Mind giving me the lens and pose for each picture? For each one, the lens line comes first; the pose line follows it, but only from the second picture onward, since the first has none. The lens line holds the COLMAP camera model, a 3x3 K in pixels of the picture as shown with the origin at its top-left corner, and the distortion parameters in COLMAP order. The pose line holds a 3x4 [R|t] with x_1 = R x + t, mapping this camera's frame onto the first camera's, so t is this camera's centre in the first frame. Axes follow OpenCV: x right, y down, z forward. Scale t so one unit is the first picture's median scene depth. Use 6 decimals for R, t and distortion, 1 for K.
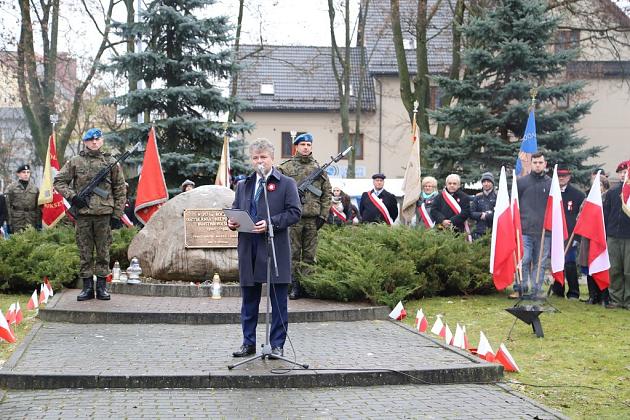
lens RADIAL K [[1139.4, 0, 314.8], [0, 1139.4, 209.7], [0, 0, 1]] dist [0.043761, 0.090071]
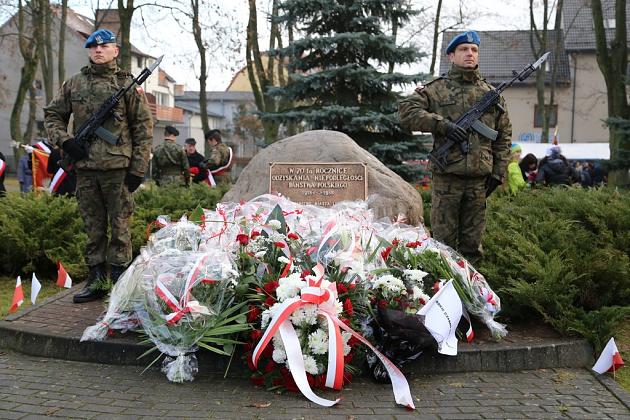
lens RADIAL K [[550.3, 0, 315.0], [0, 550.3, 210.0], [0, 0, 1]] dist [-0.008573, 0.004647]
pose [[0.936761, 0.029883, -0.348693, 0.010125], [-0.005392, 0.997462, 0.070997, 0.002233], [0.349929, -0.064627, 0.934544, 0.403223]]
